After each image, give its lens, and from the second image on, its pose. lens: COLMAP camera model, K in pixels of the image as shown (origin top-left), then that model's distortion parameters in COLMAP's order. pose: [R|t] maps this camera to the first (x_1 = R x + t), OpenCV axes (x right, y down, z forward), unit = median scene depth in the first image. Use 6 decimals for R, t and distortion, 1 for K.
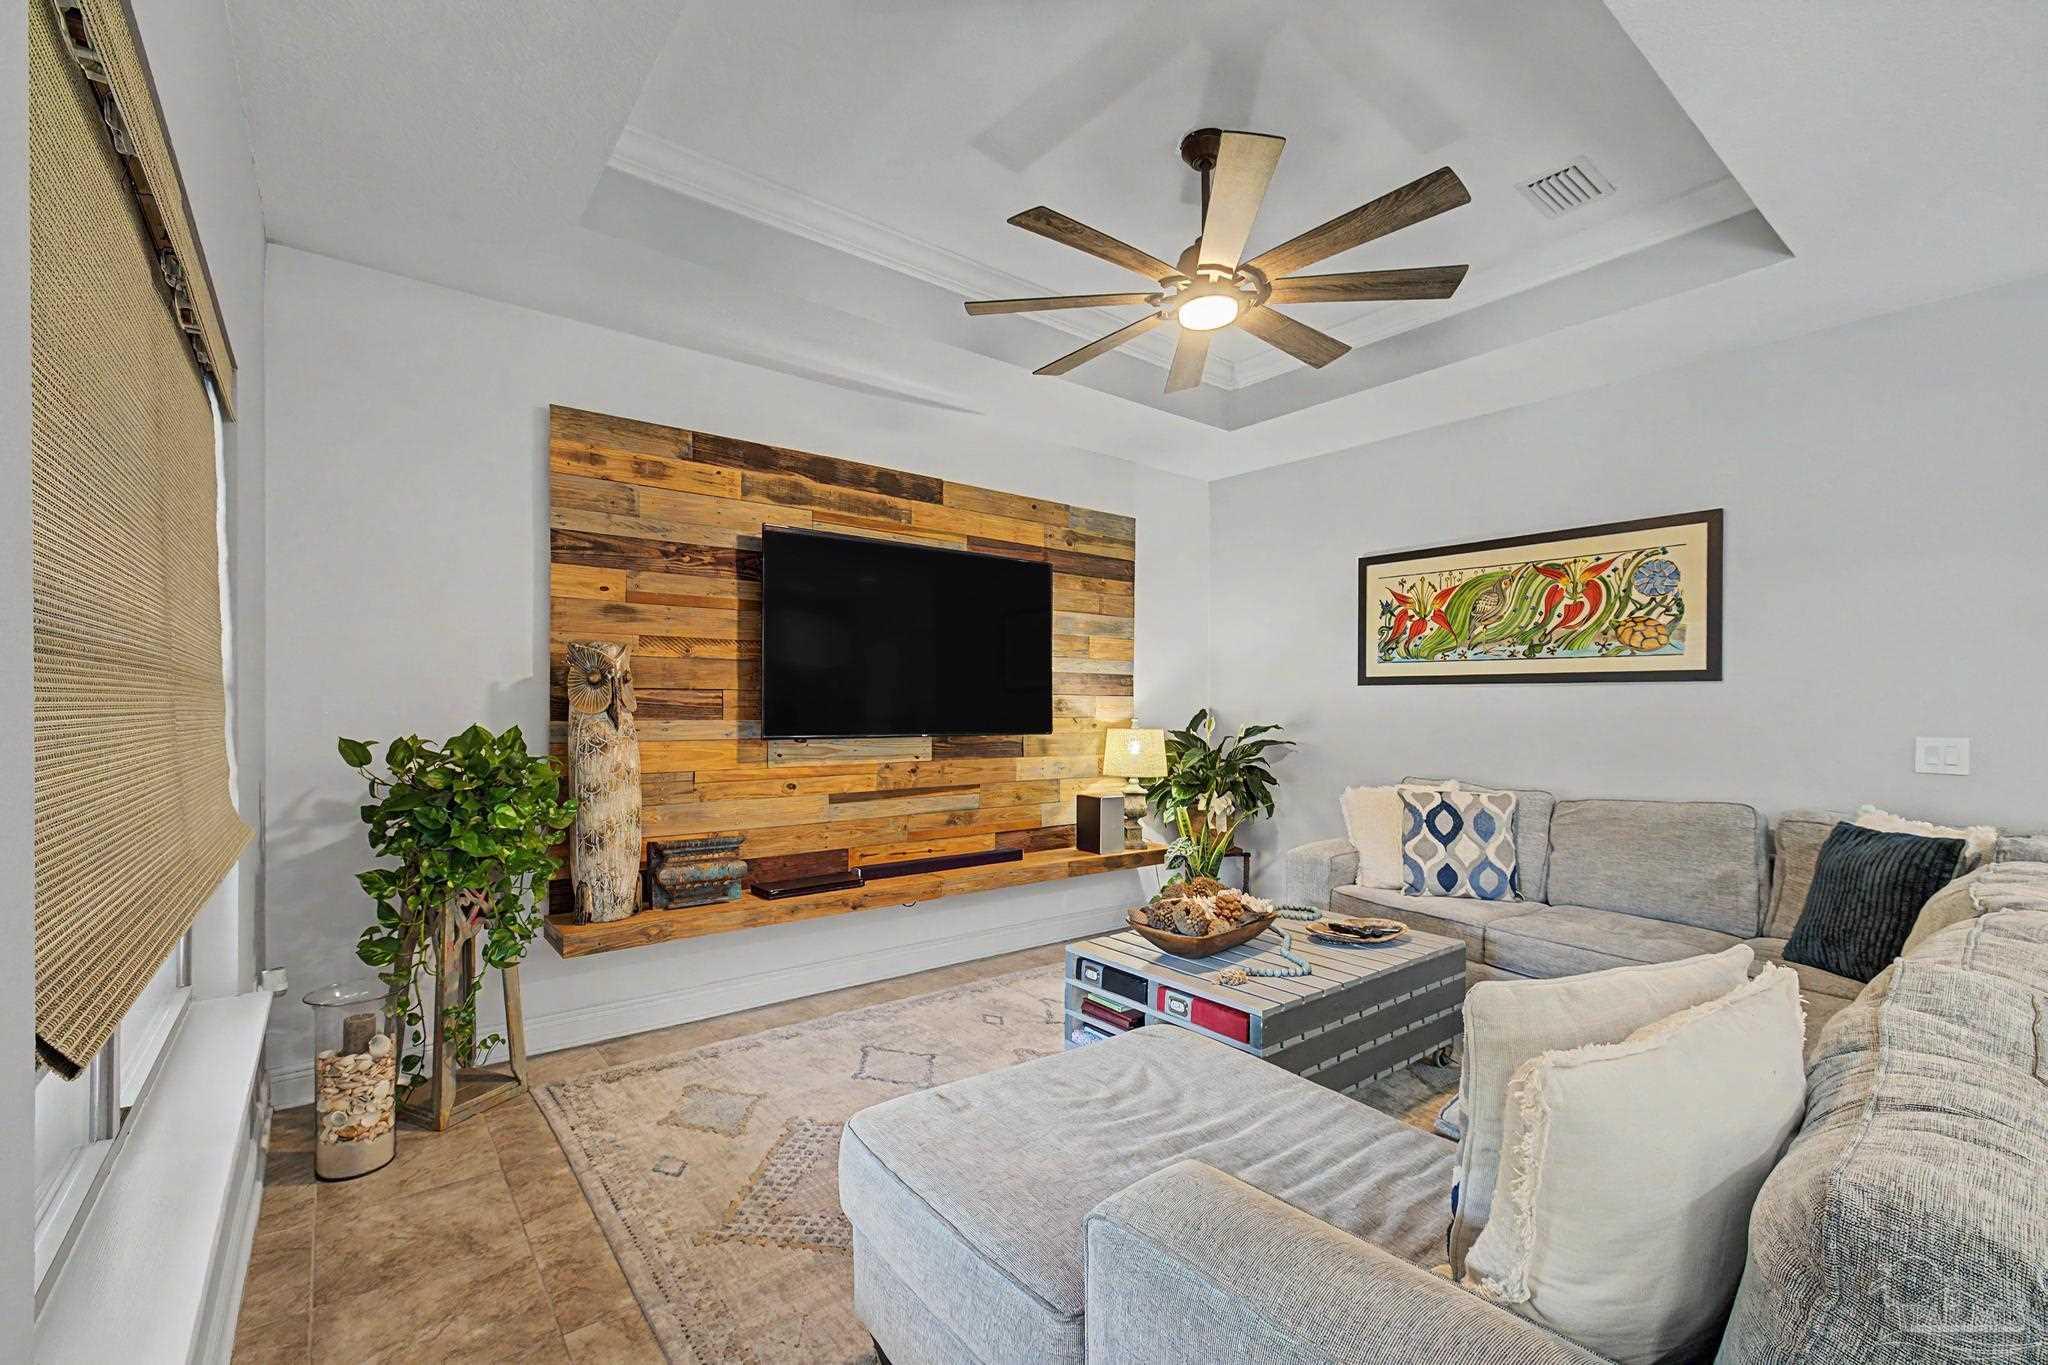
lens RADIAL K [[863.9, 0, 1014.3], [0, 863.9, 705.3], [0, 0, 1]] dist [0.003476, -0.000576]
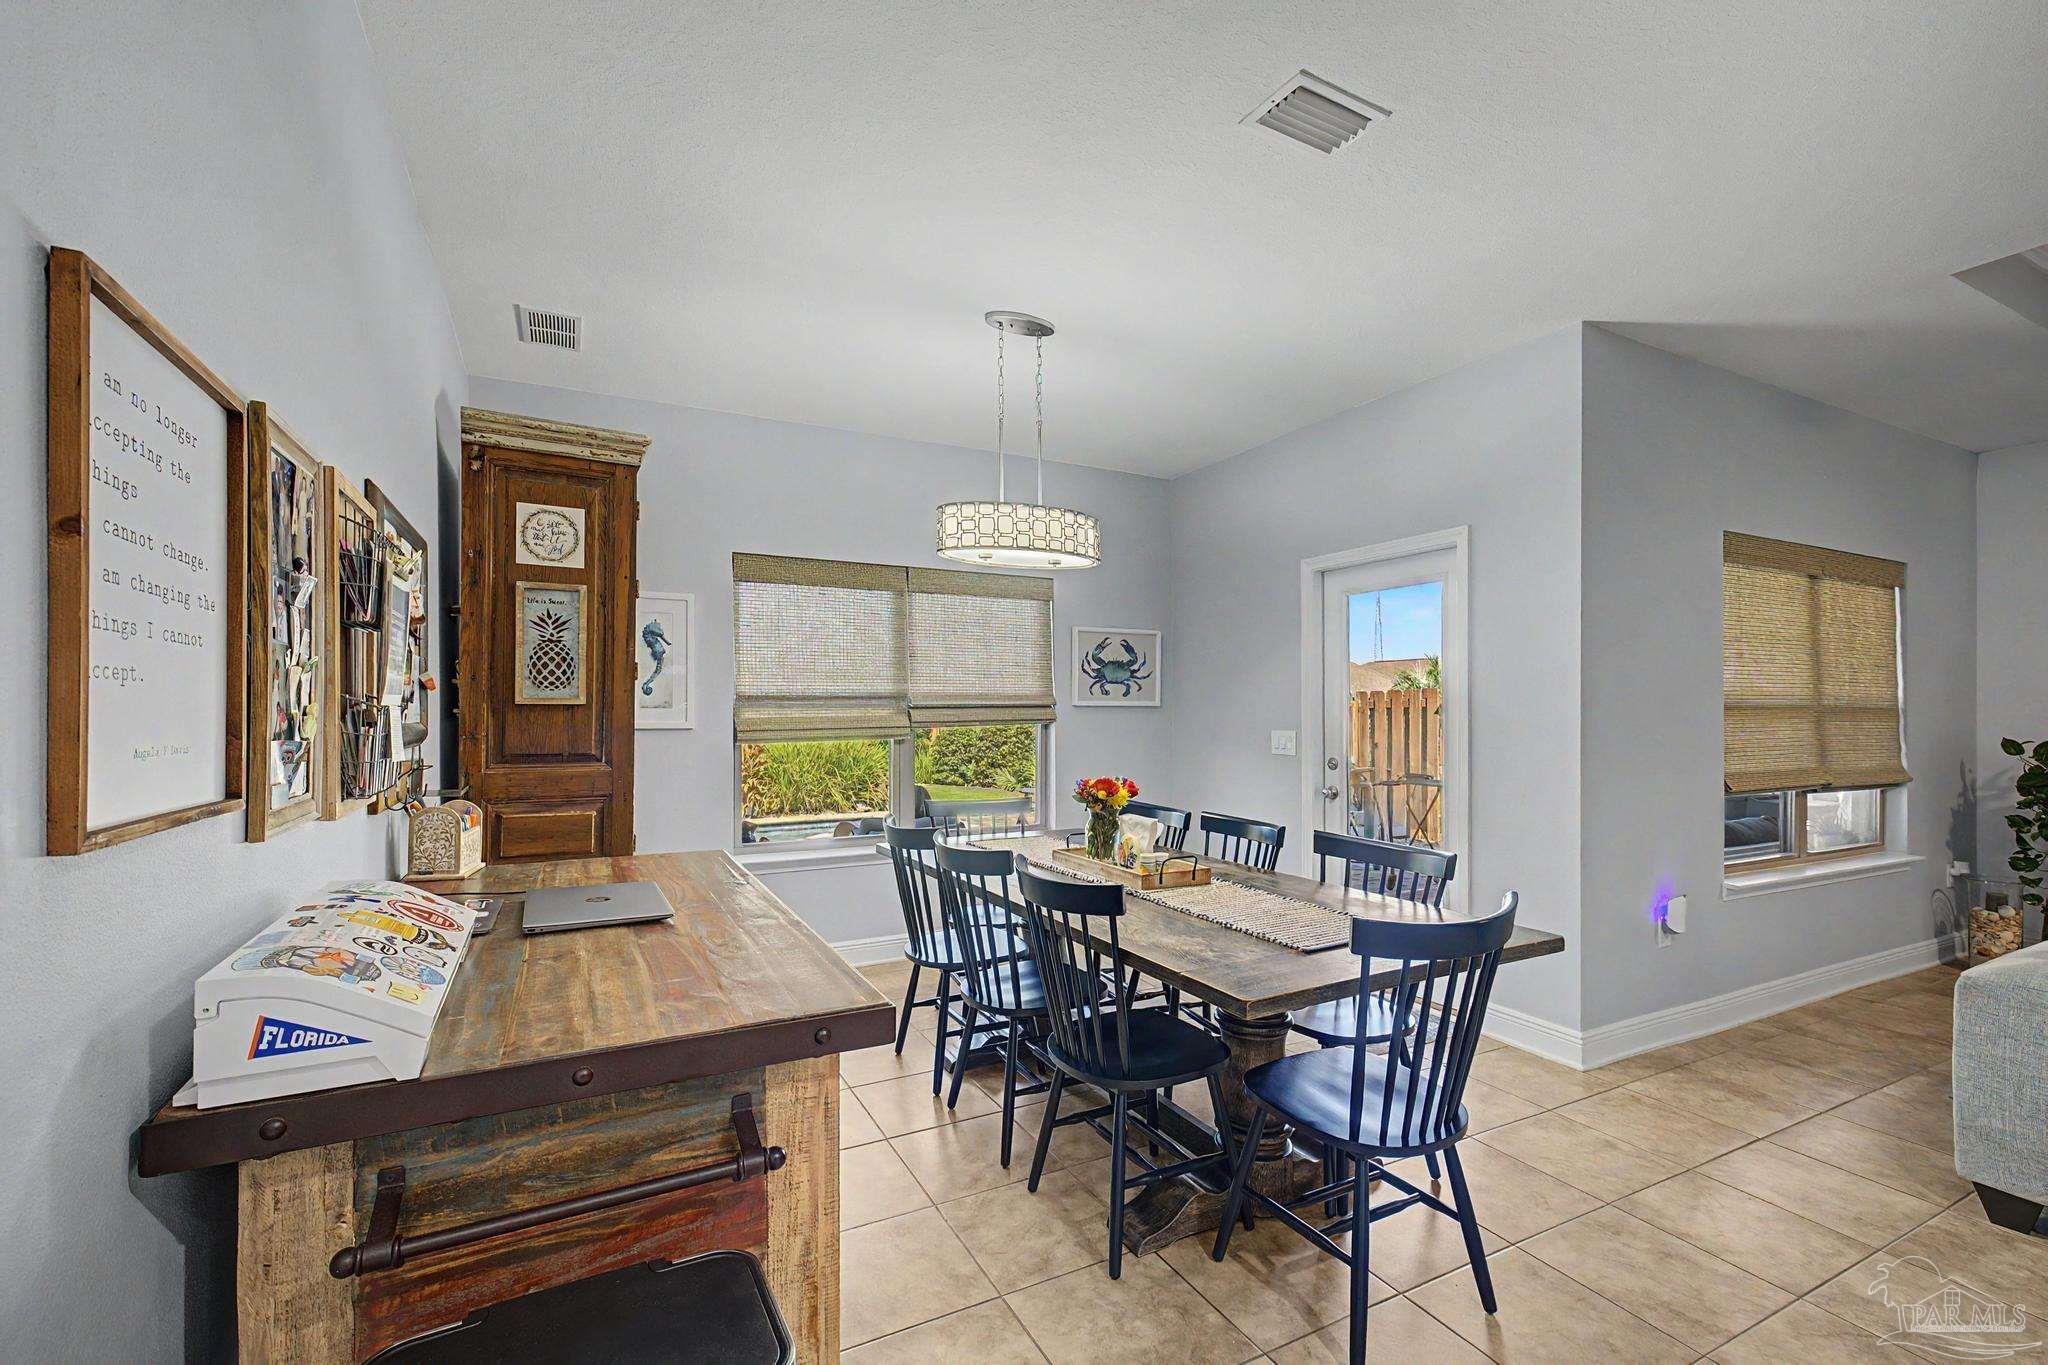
lens RADIAL K [[863.9, 0, 1014.3], [0, 863.9, 705.3], [0, 0, 1]] dist [0.003476, -0.000576]
pose [[-0.192992, -0.005651, -0.981184, 0.830641], [-0.005200, 0.999975, -0.004736, -0.006158], [0.981187, 0.004188, -0.193017, -0.386408]]
